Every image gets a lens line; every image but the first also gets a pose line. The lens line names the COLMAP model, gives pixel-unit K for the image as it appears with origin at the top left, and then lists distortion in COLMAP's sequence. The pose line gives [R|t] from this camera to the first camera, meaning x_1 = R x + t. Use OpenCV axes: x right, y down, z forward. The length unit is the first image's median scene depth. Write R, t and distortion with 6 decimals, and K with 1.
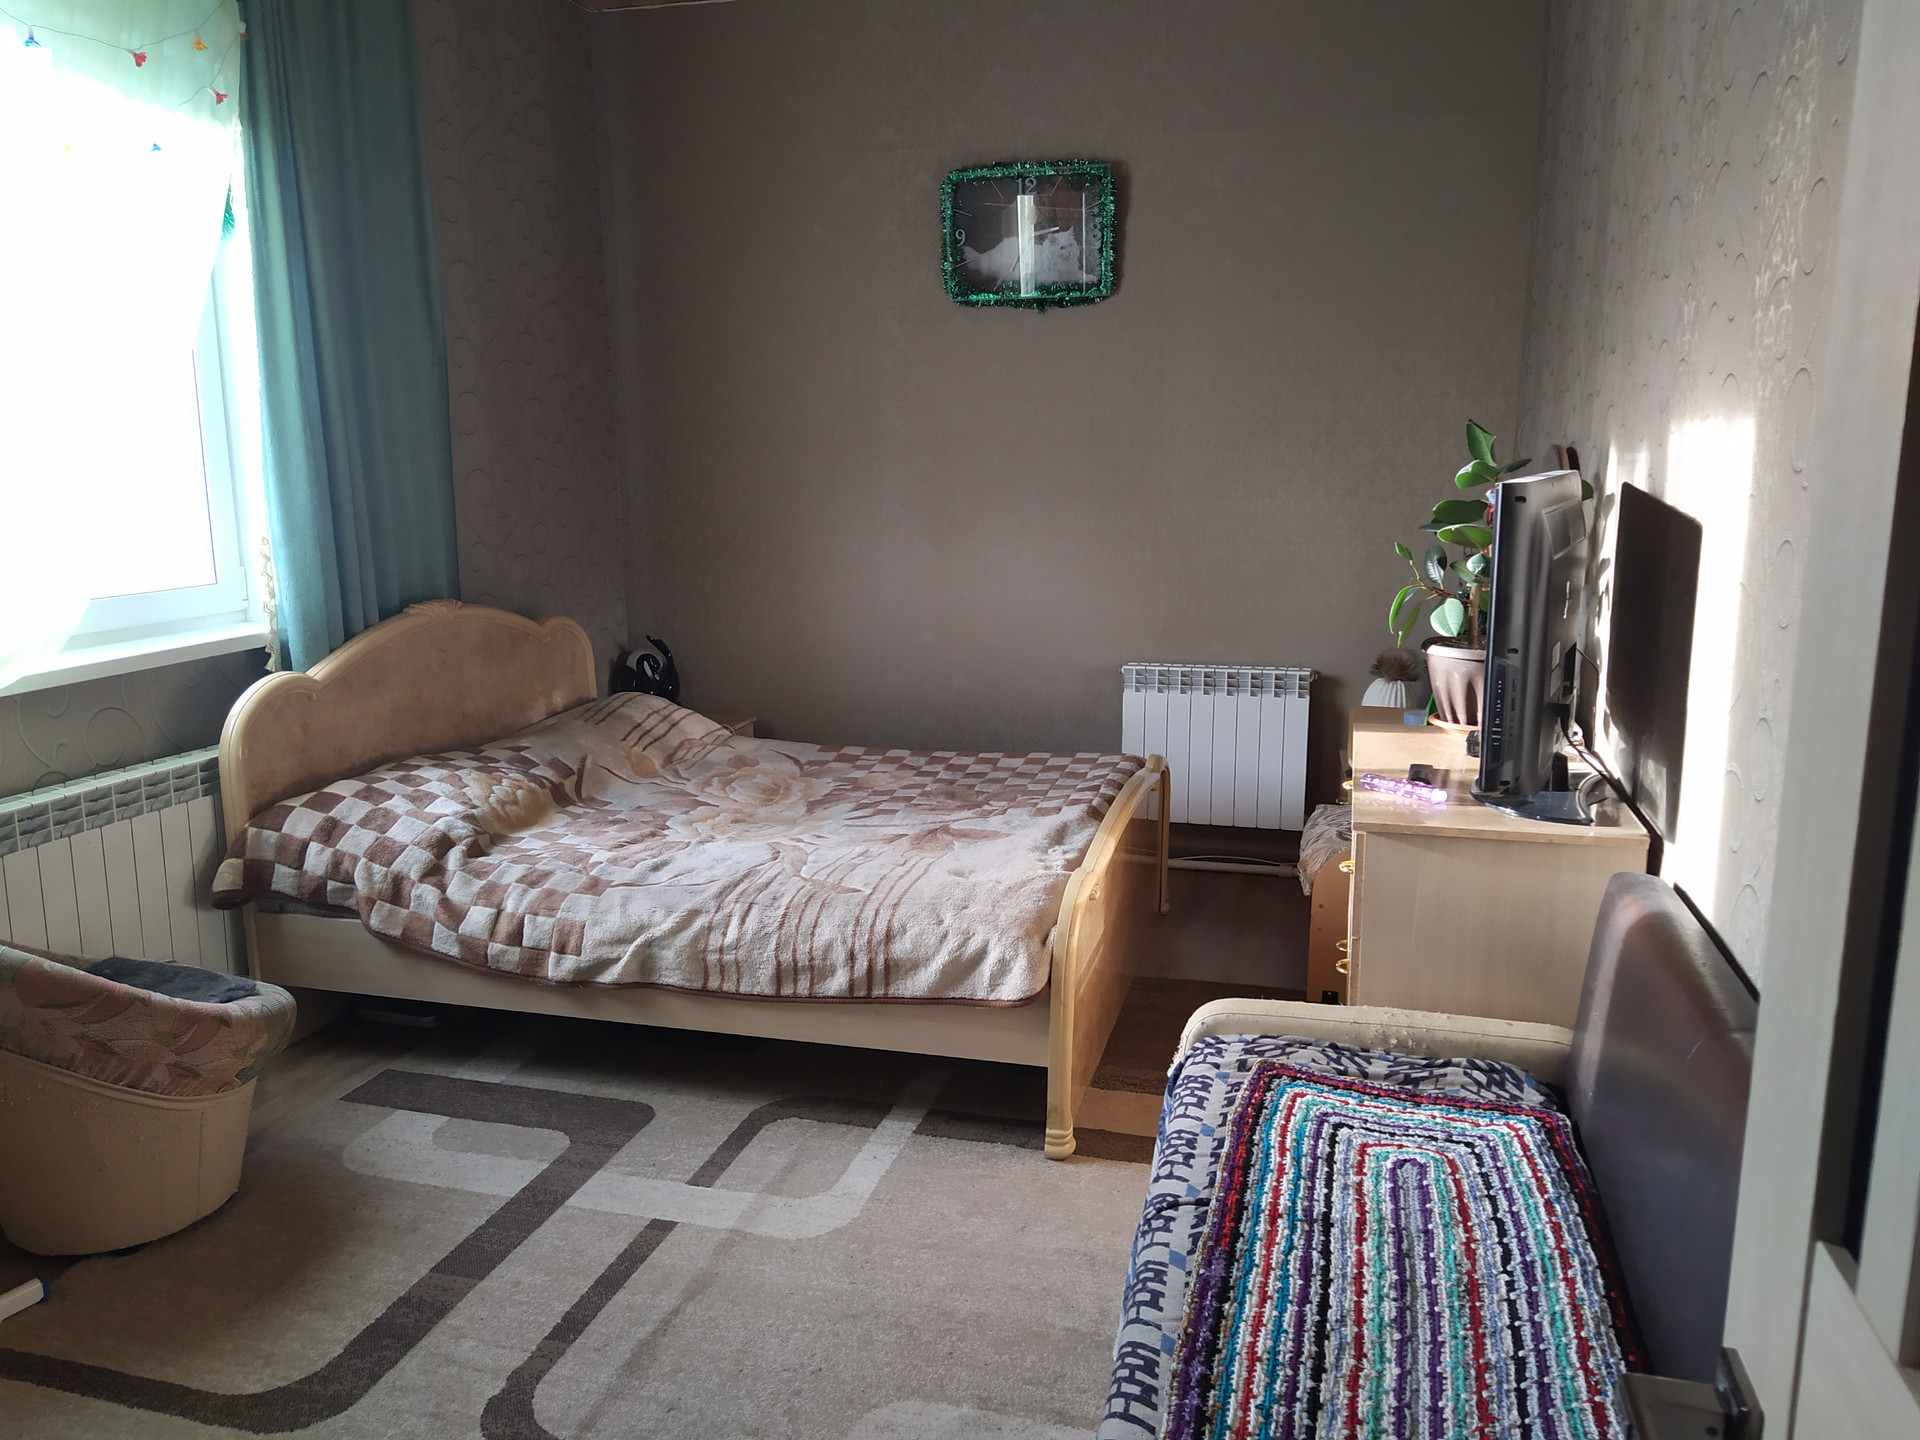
lens RADIAL K [[1433.4, 0, 960.1], [0, 1433.4, 722.2], [0, 0, 1]] dist [0.117283, -0.170020]
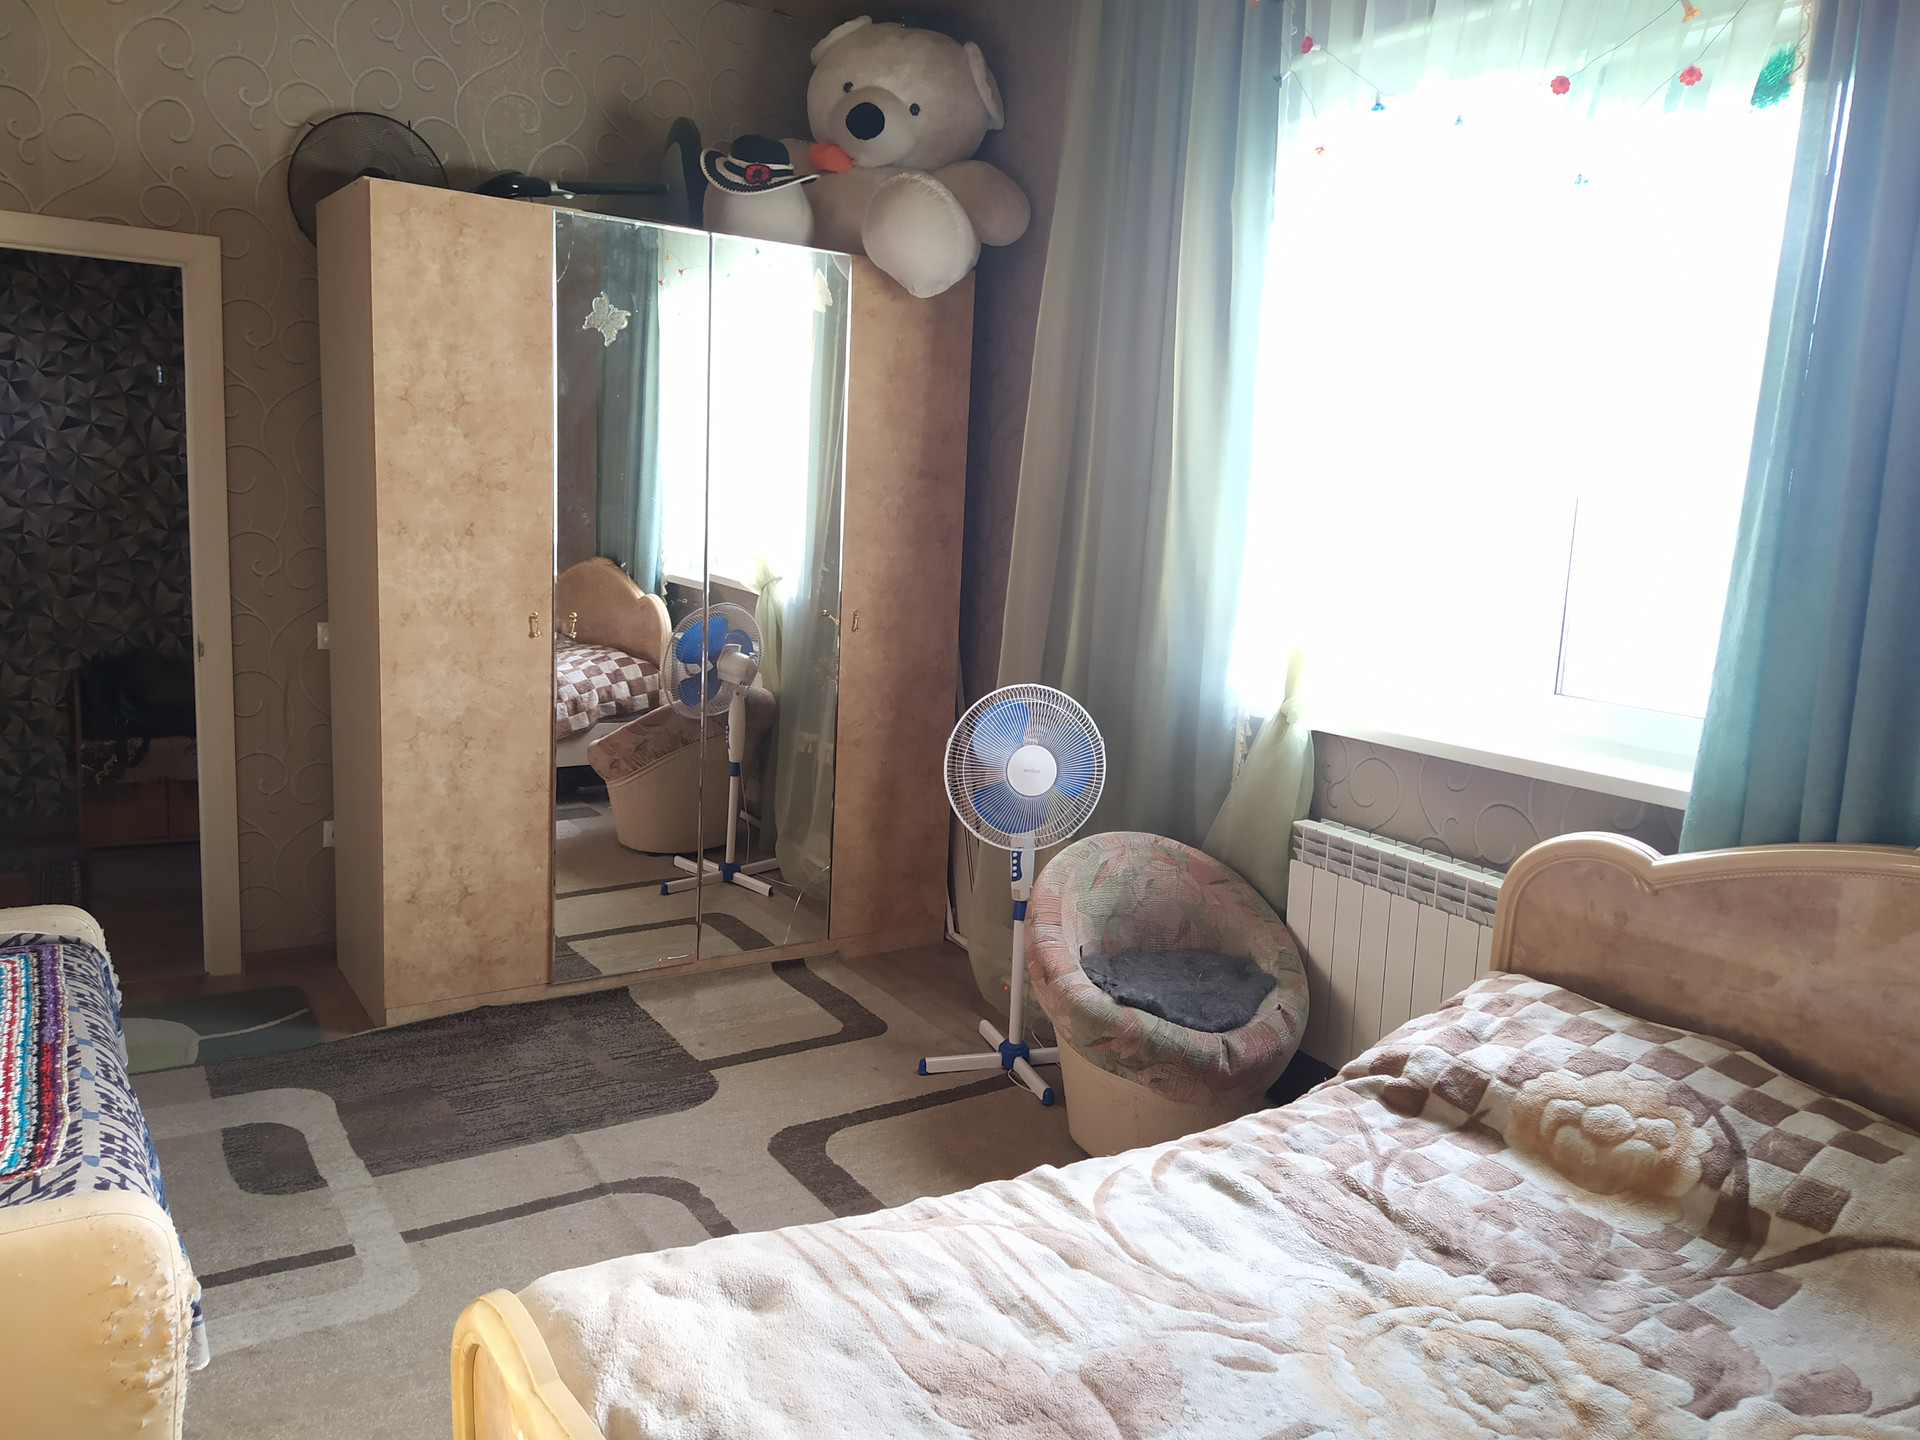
lens RADIAL K [[1433.4, 0, 960.1], [0, 1433.4, 722.2], [0, 0, 1]] dist [0.117283, -0.170020]
pose [[-0.672272, 0.087526, -0.735112, 0.294722], [-0.185119, 0.941565, 0.281401, -0.232137], [0.716786, 0.325261, -0.616785, 1.188401]]
